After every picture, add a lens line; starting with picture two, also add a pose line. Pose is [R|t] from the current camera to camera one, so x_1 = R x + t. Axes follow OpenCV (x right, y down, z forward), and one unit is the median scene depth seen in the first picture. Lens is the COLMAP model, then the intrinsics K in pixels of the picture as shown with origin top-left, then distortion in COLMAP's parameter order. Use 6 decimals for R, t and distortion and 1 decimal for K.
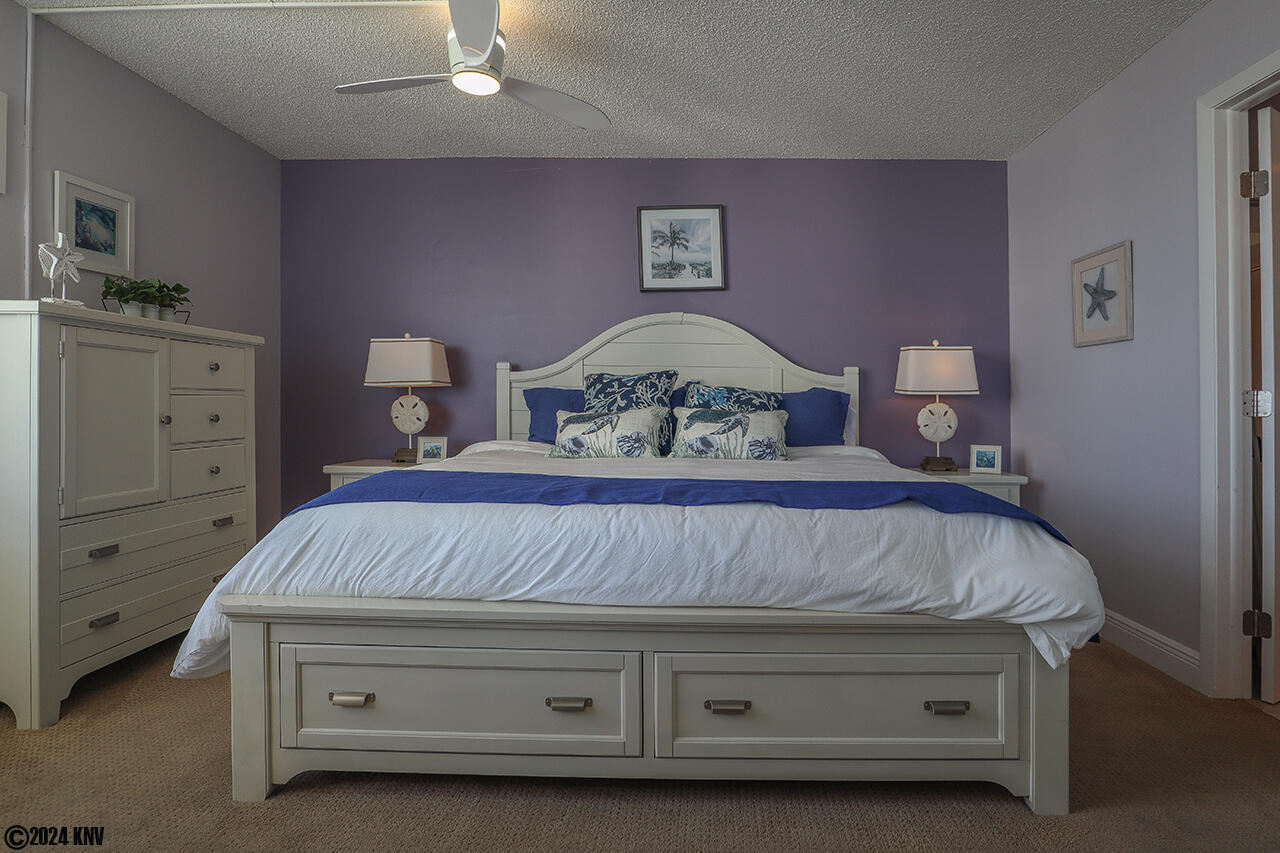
lens RADIAL K [[672.9, 0, 623.8], [0, 672.9, 432.7], [0, 0, 1]] dist [-0.031017, 0.000499]
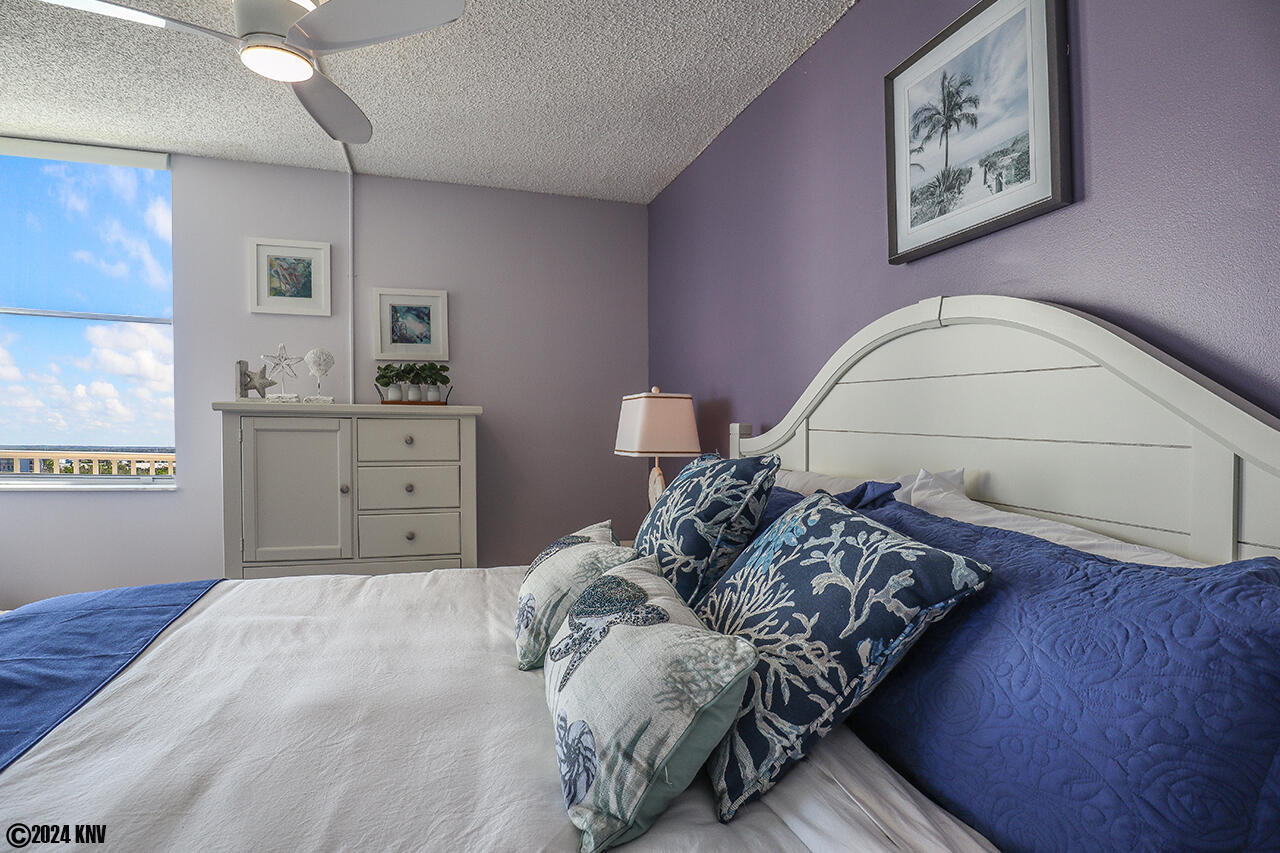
lens RADIAL K [[672.1, 0, 674.6], [0, 672.1, 422.5], [0, 0, 1]] dist [-0.006205, 0.000144]
pose [[0.356938, 0.004178, -0.934119, 0.442463], [-0.045339, 0.998889, -0.012857, -0.107678], [0.933027, 0.046941, 0.356730, 0.820778]]
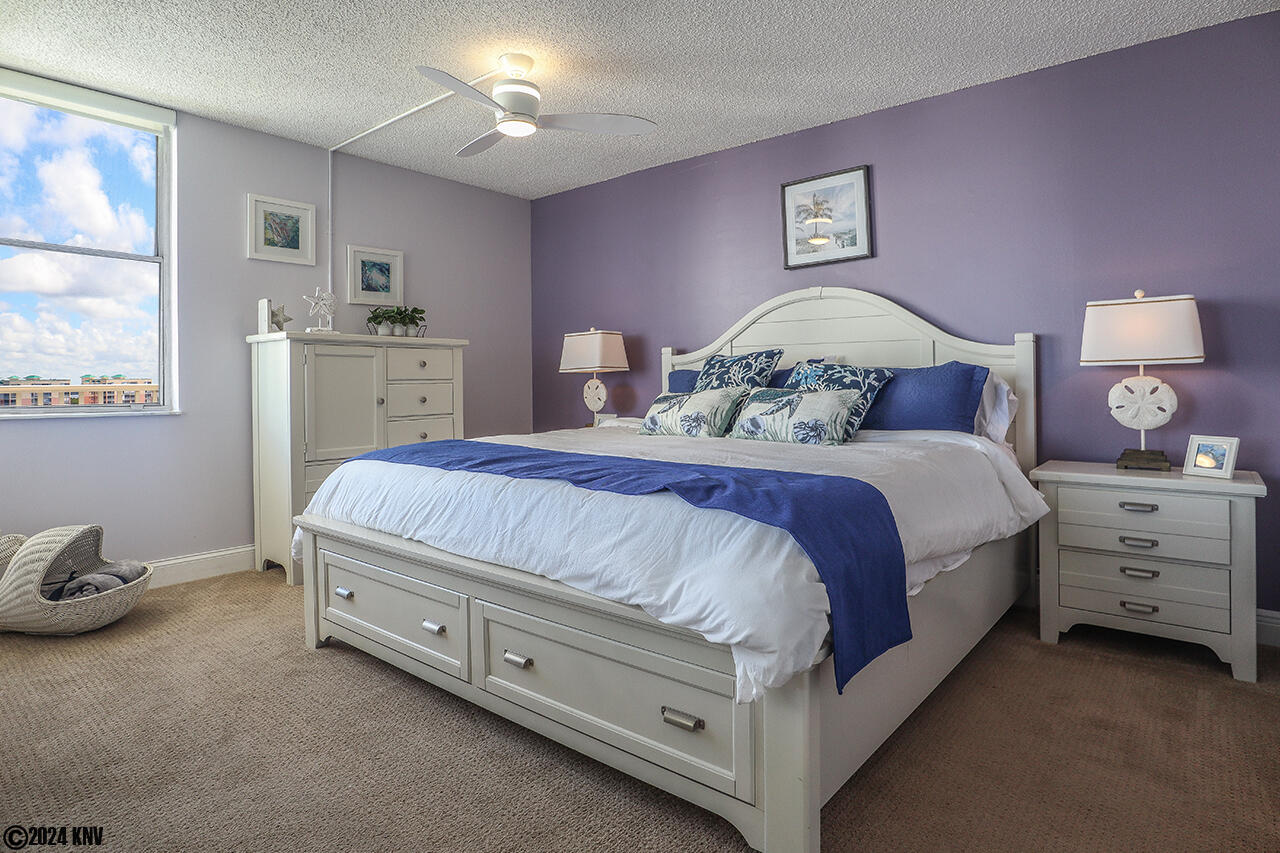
lens RADIAL K [[648.7, 0, 647.5], [0, 648.7, 410.3], [0, 0, 1]] dist [-0.048981, 0.011237]
pose [[0.802973, 0.008906, -0.595949, 0.493222], [-0.007576, 0.999960, 0.004736, -0.006964], [0.595967, 0.000712, 0.803009, 0.135343]]
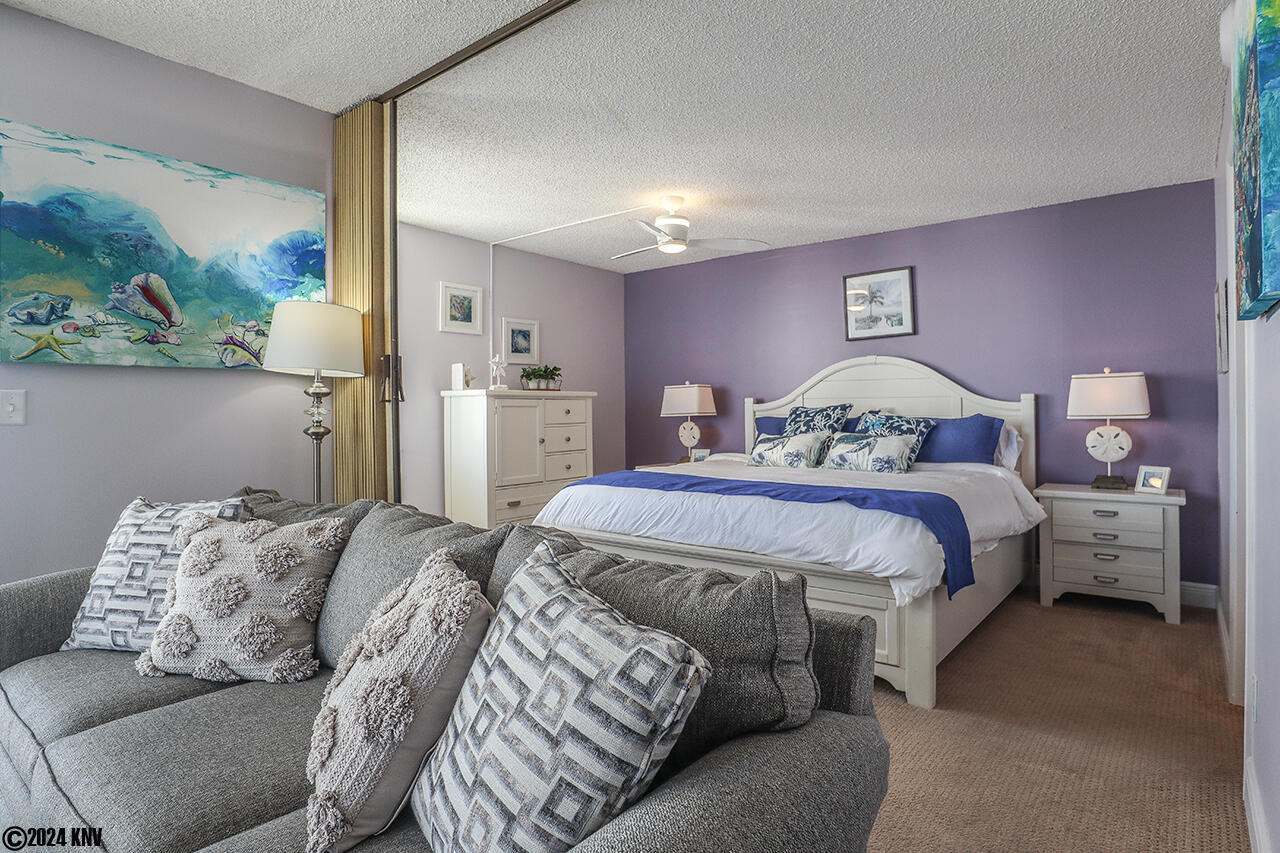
lens RADIAL K [[657.6, 0, 643.2], [0, 657.6, 439.8], [0, 0, 1]] dist [-0.030262, 0.001721]
pose [[0.818154, 0.009880, -0.574914, 0.502641], [-0.005413, 0.999940, 0.009481, -0.030821], [0.574973, -0.004645, 0.818159, -0.316811]]
